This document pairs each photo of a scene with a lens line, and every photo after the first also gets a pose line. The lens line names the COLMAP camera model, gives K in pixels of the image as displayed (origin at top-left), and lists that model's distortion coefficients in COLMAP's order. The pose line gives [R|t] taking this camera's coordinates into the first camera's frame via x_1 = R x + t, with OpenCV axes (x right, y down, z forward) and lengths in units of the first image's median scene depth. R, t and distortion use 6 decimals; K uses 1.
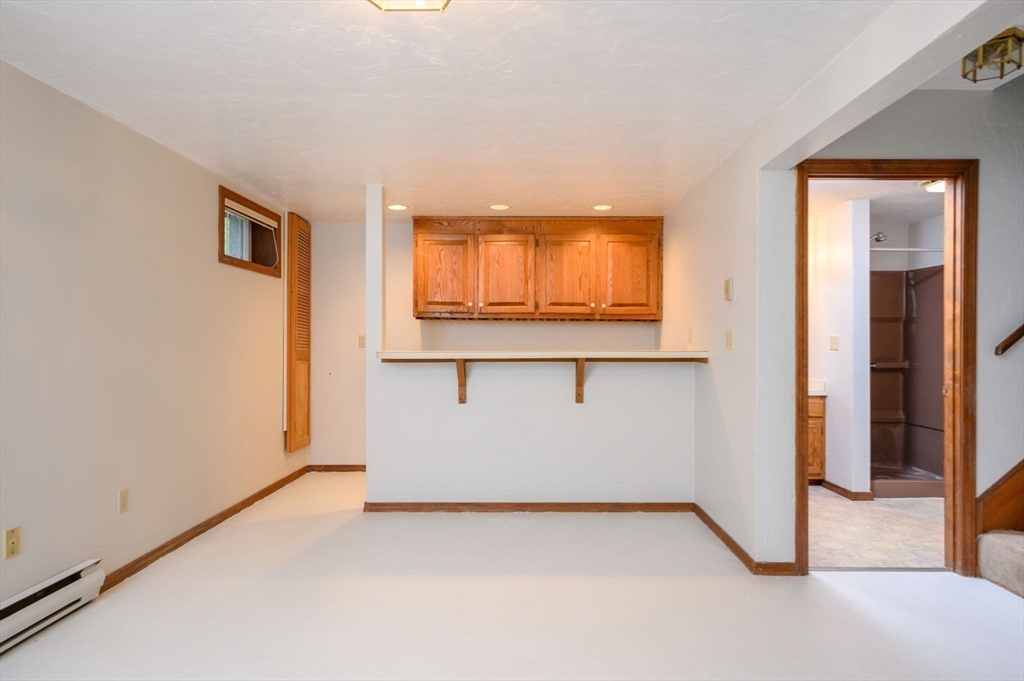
lens RADIAL K [[554.9, 0, 533.8], [0, 554.9, 343.6], [0, 0, 1]] dist [-0.005271, 0.001895]
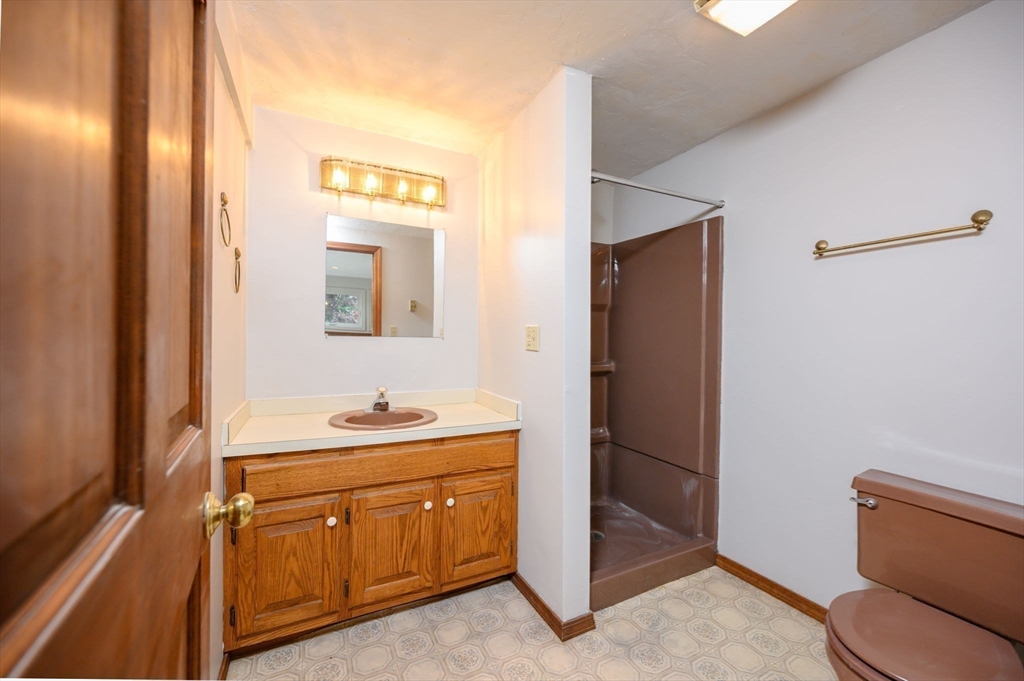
lens RADIAL K [[403.7, 0, 511.1], [0, 403.7, 338.1], [0, 0, 1]] dist [-0.003272, 0.000255]
pose [[0.893477, 0.002588, 0.449102, 0.329070], [-0.004985, 0.999979, 0.004155, -0.002986], [-0.449082, -0.005952, 0.893471, 0.625344]]
